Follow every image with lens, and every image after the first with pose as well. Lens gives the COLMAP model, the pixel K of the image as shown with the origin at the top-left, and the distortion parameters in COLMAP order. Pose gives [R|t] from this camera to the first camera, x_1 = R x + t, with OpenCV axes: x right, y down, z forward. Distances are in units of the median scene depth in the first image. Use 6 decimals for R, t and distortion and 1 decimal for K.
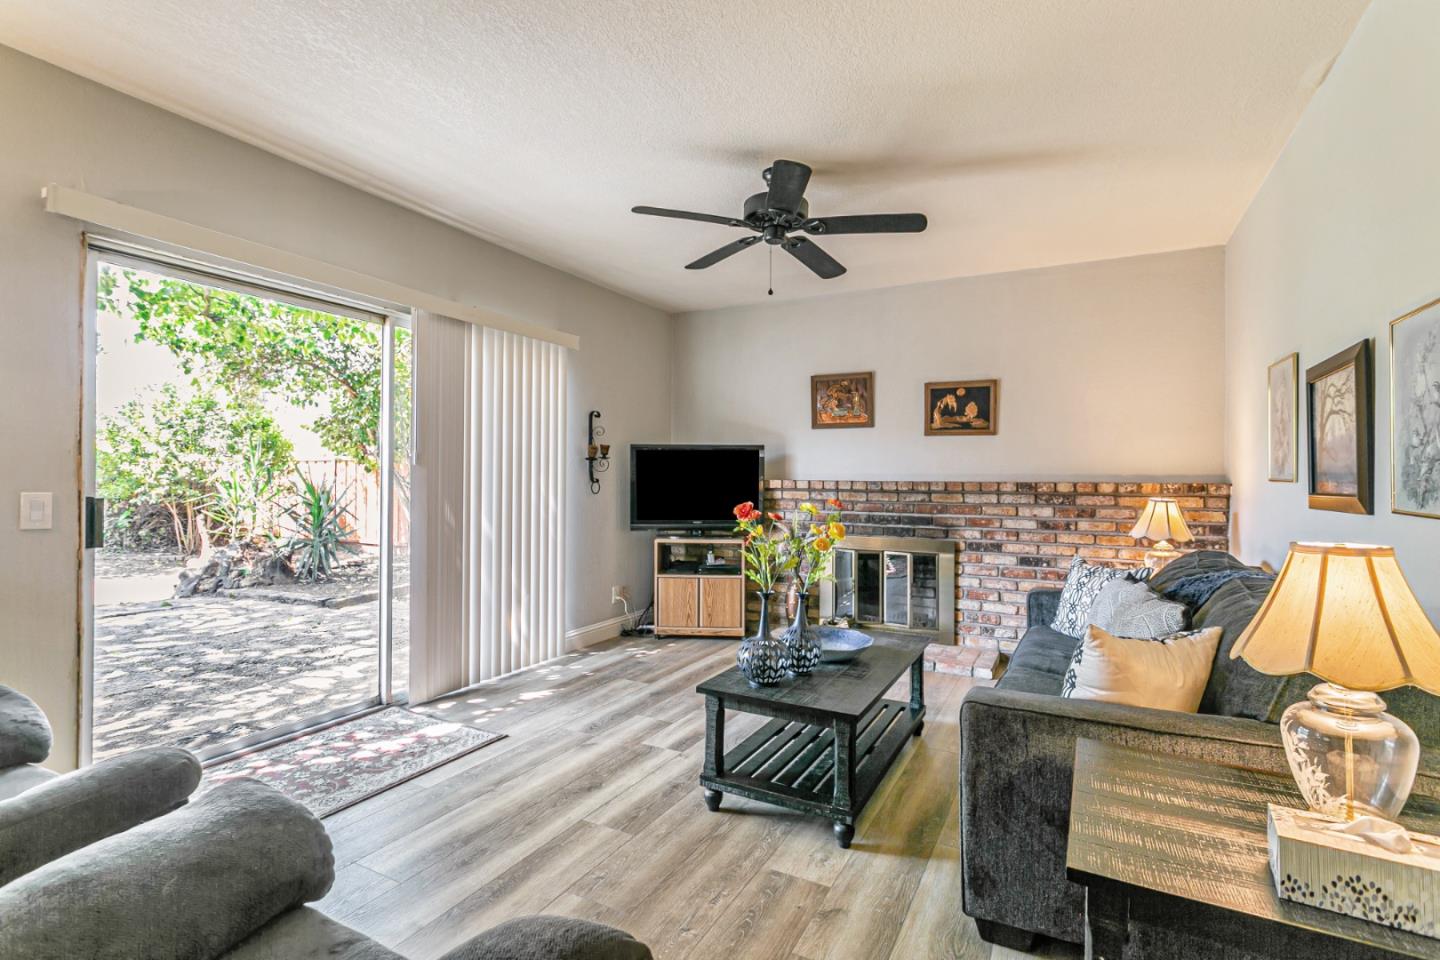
lens RADIAL K [[682.5, 0, 718.2], [0, 682.5, 474.8], [0, 0, 1]] dist [-0.005529, 0.002596]
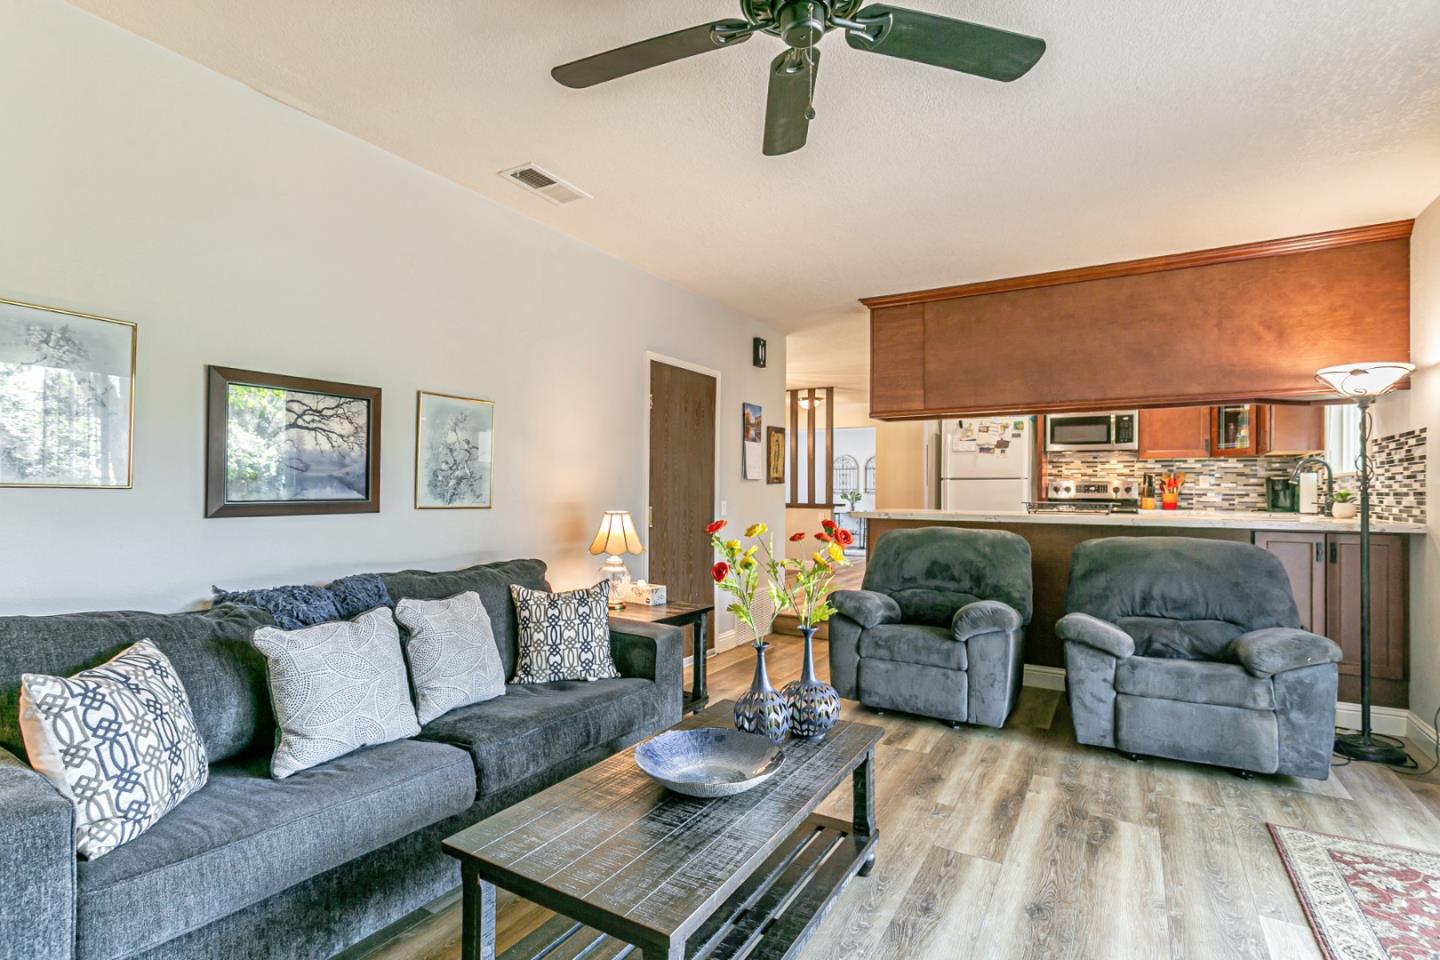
lens RADIAL K [[682.5, 0, 721.9], [0, 682.5, 487.0], [0, 0, 1]] dist [-0.005529, 0.002596]
pose [[-0.999040, -0.015028, 0.041139, 0.080495], [-0.015349, 0.999854, -0.007496, 0.002254], [-0.041020, -0.008120, -0.999125, 1.031241]]
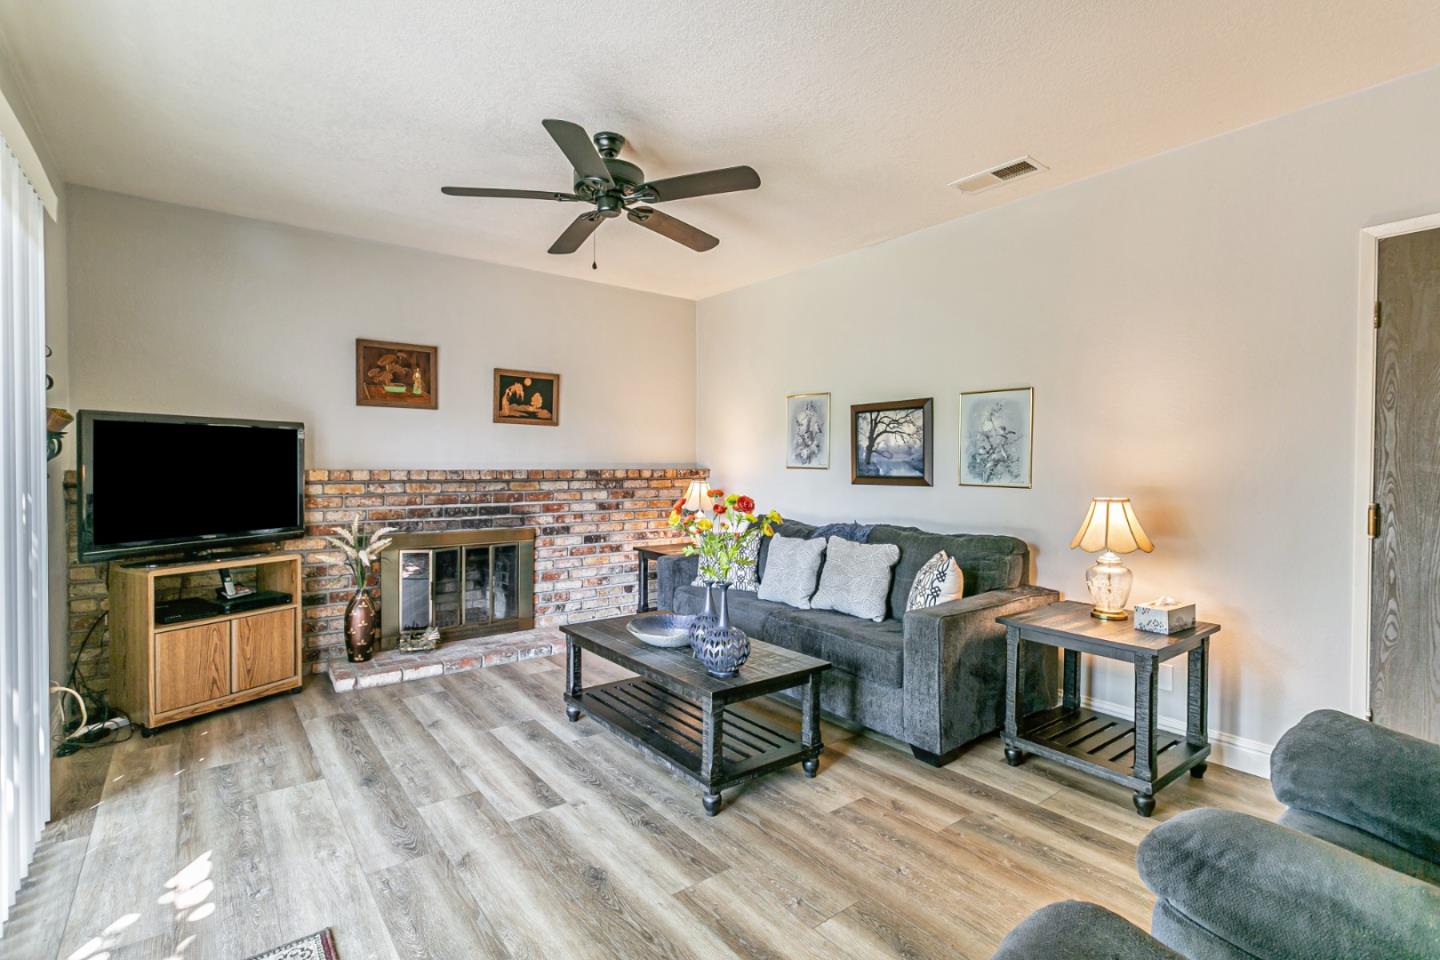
lens RADIAL K [[682.5, 0, 723.1], [0, 682.5, 473.9], [0, 0, 1]] dist [-0.005529, 0.002596]
pose [[0.398125, -0.018396, 0.917147, -0.482155], [-0.005301, 0.999736, 0.022353, -0.008111], [-0.917316, -0.013761, 0.397922, 0.331535]]
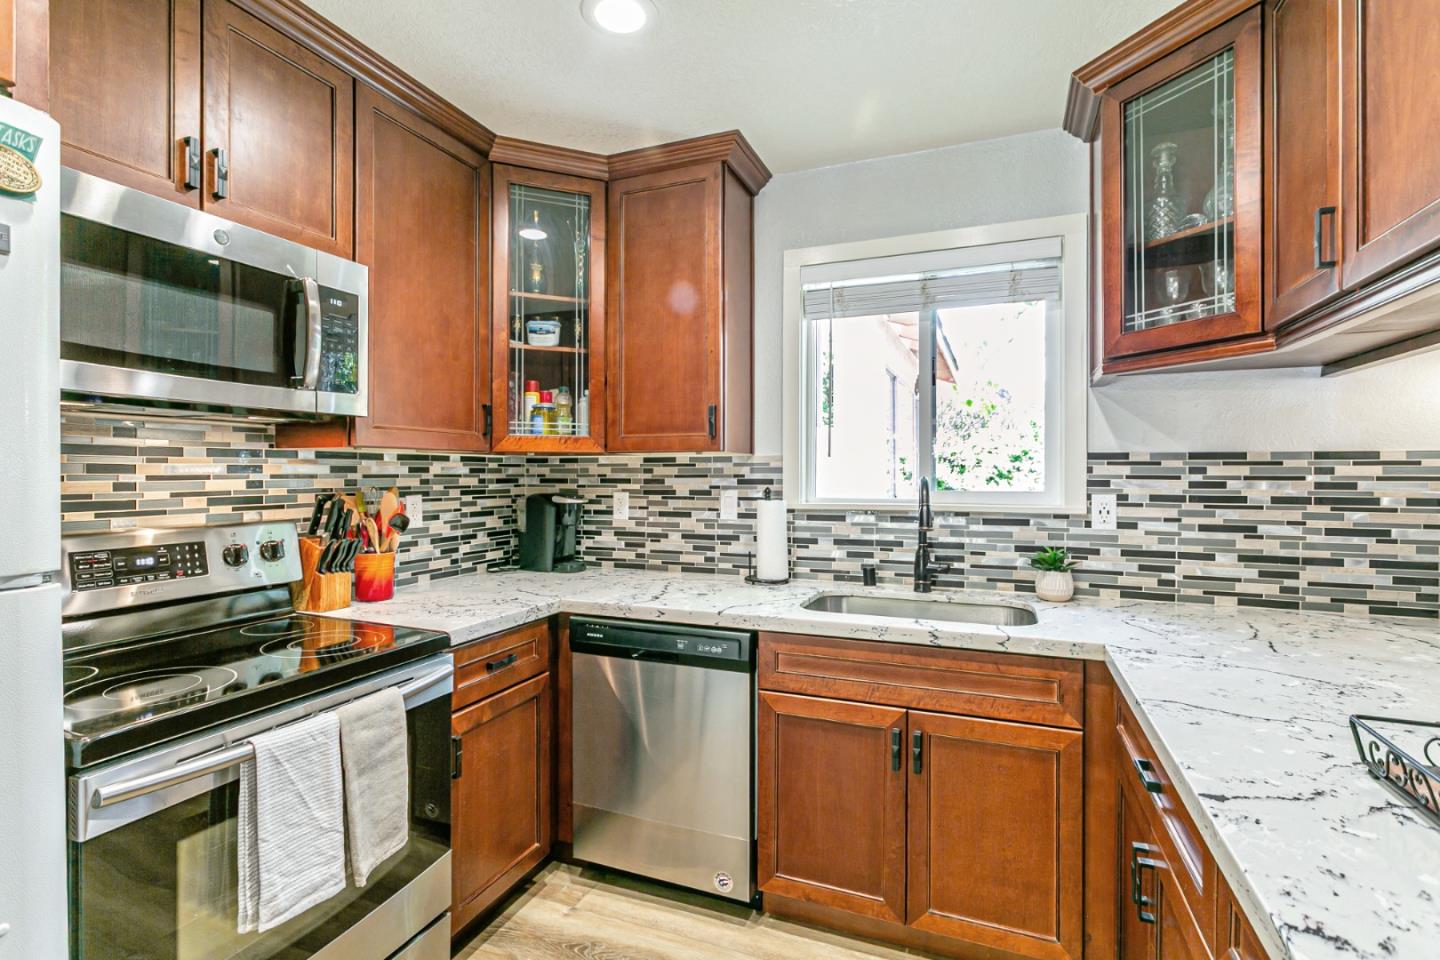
lens RADIAL K [[682.5, 0, 718.9], [0, 682.5, 474.9], [0, 0, 1]] dist [-0.005529, 0.002596]
pose [[0.113933, -0.000246, -0.993488, -0.276241], [-0.001972, 0.999998, -0.000474, -0.063019], [0.993486, 0.002013, 0.113933, -0.220723]]
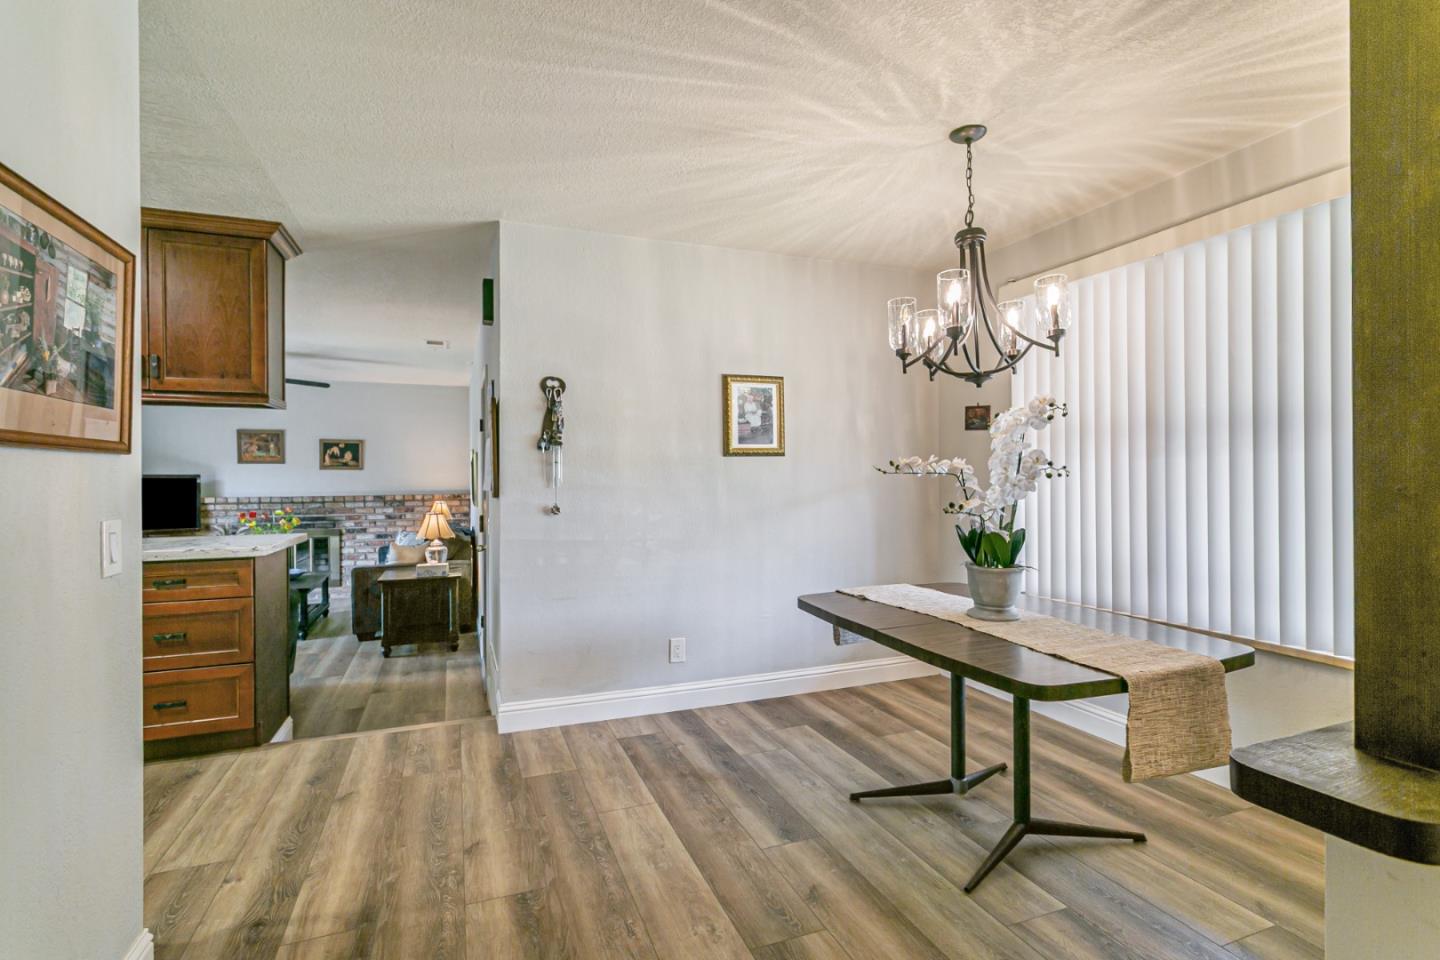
lens RADIAL K [[682.5, 0, 721.2], [0, 682.5, 478.7], [0, 0, 1]] dist [-0.005529, 0.002596]
pose [[0.647124, -0.010214, 0.762316, -0.374591], [0.010030, 0.999938, 0.004884, -0.033971], [-0.762319, 0.004485, 0.647186, -0.942205]]
